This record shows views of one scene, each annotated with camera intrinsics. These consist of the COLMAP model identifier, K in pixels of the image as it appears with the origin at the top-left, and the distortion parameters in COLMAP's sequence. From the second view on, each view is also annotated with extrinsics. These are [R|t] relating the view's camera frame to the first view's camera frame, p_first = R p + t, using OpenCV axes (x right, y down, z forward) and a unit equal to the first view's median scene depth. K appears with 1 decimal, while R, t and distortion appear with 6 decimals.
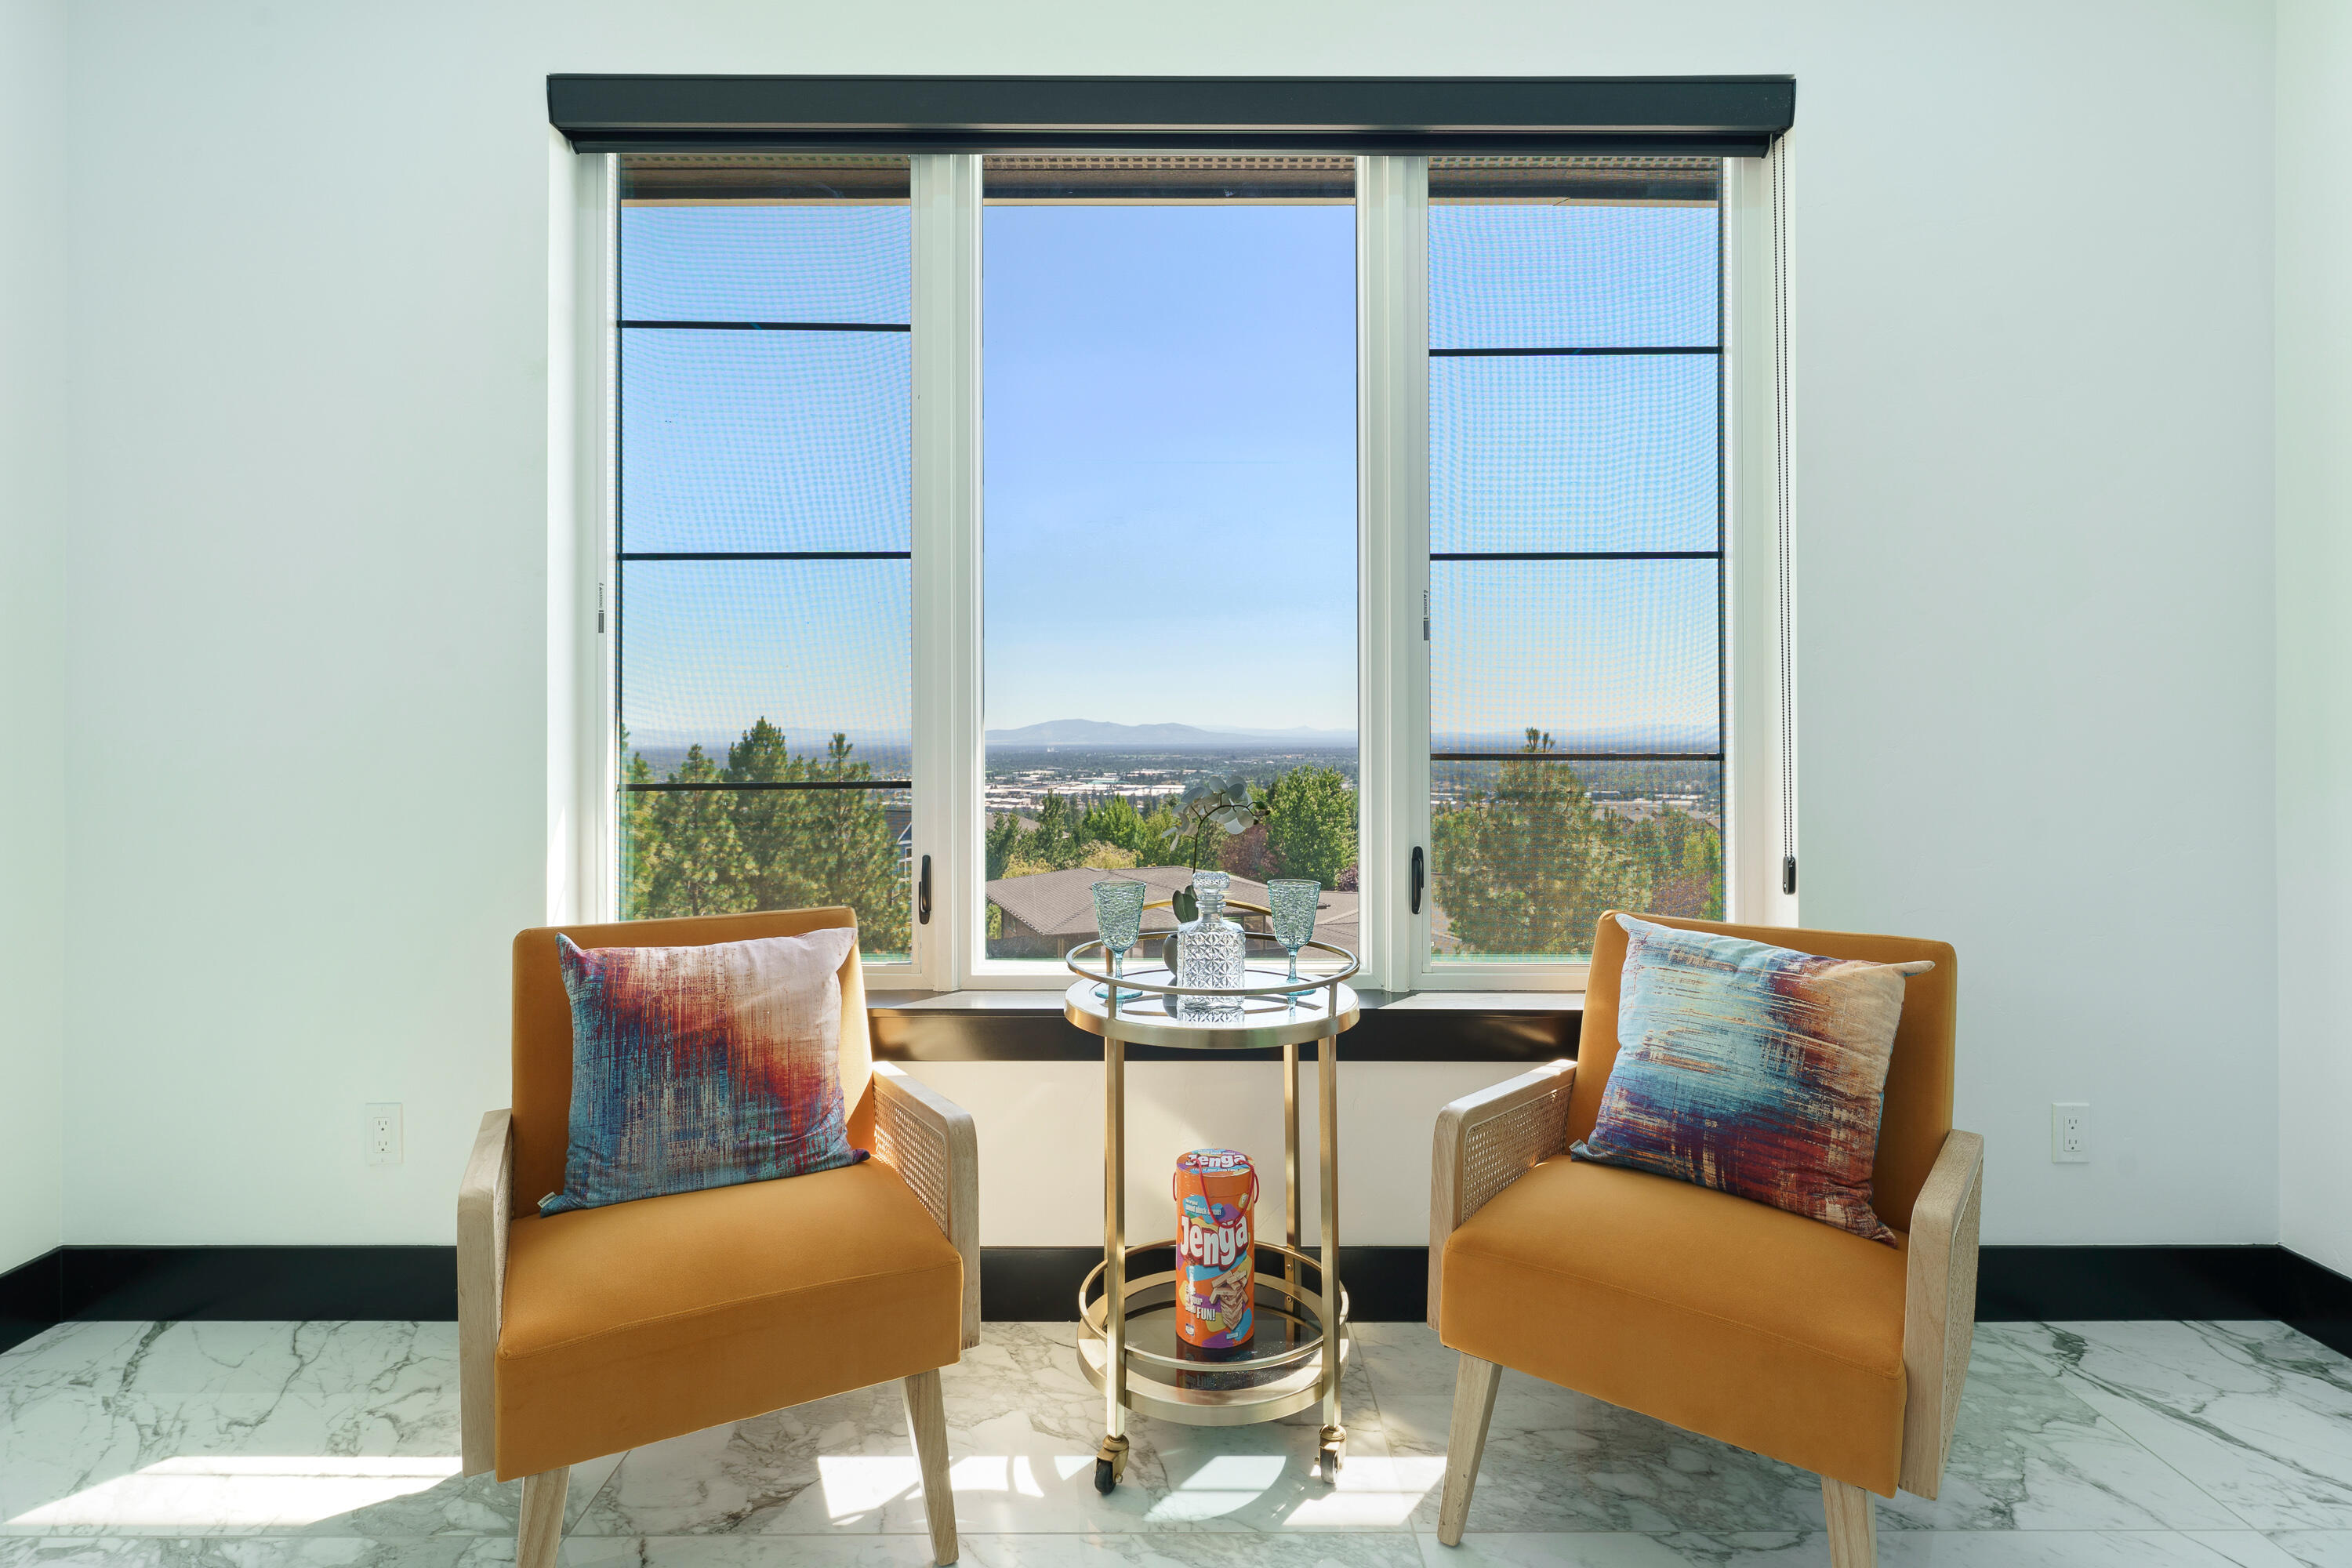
lens RADIAL K [[1304.2, 0, 1175.0], [0, 1304.2, 710.9], [0, 0, 1]] dist [0.000418, 0.000083]
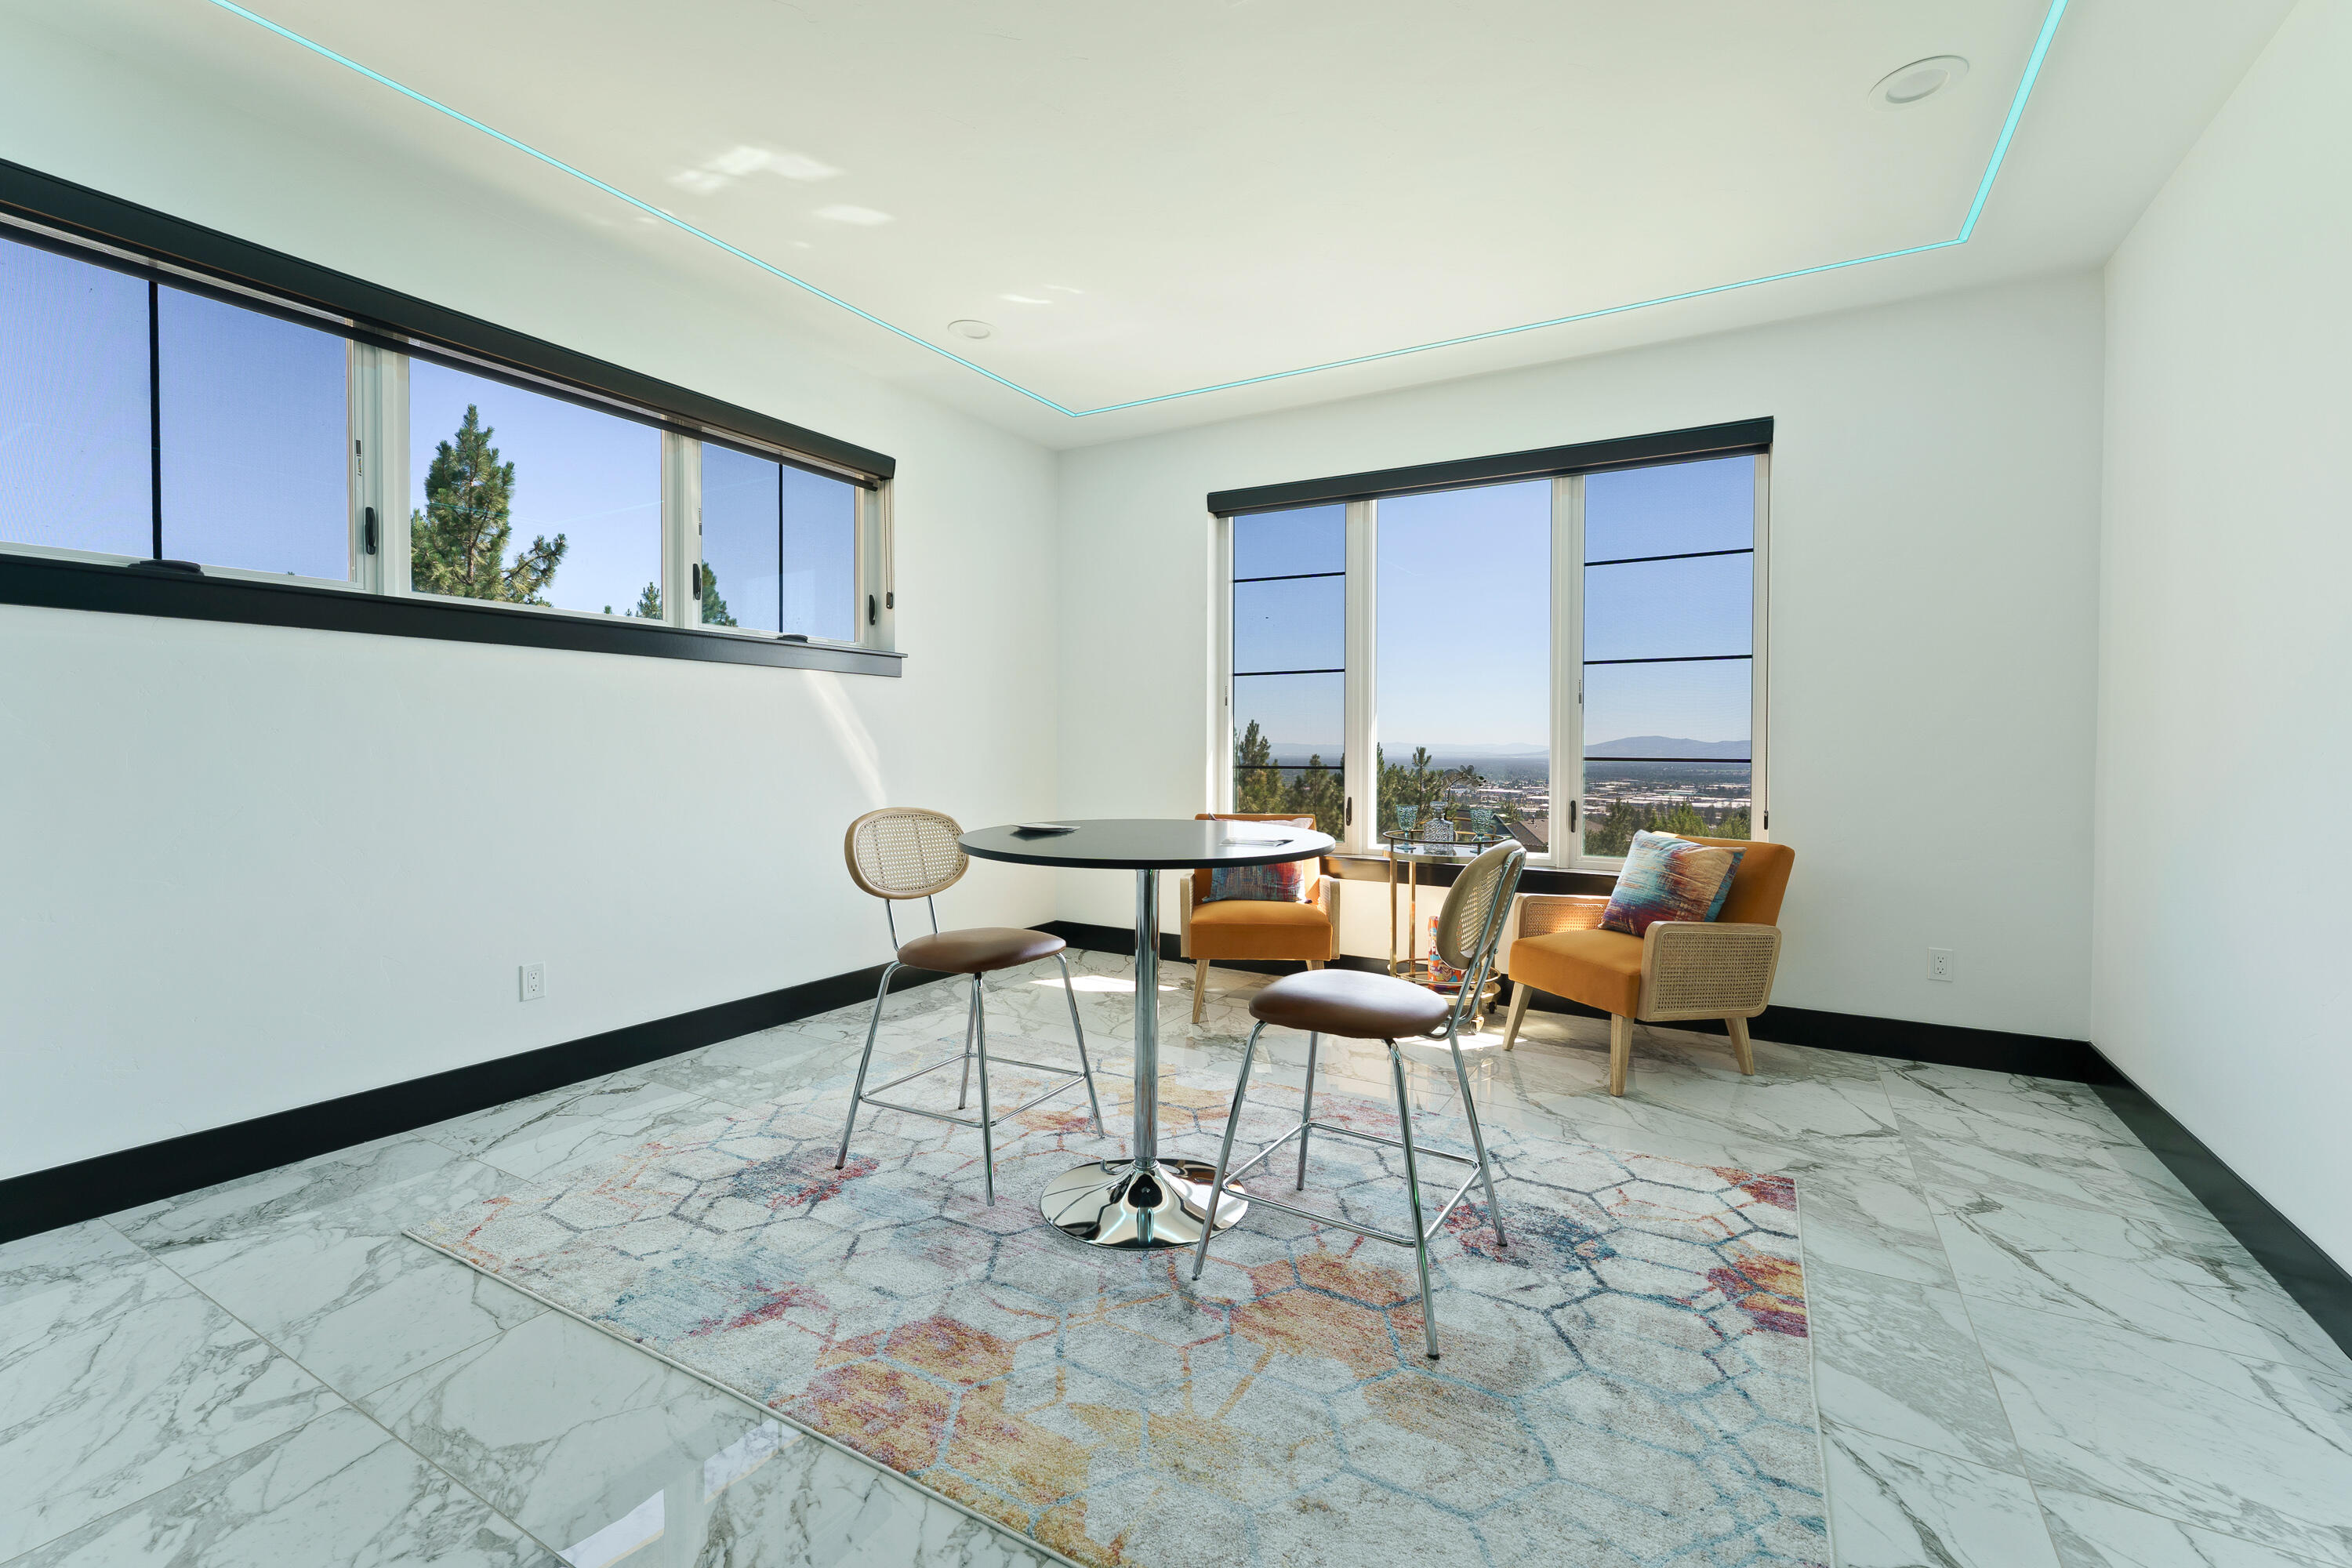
lens RADIAL K [[971.9, 0, 1190.9], [0, 971.9, 715.6], [0, 0, 1]] dist [-0.000408, 0.000087]
pose [[0.889601, -0.006132, -0.456698, 0.363948], [-0.001926, 0.999851, -0.017177, -0.007368], [0.456735, 0.016160, 0.889456, -0.717730]]
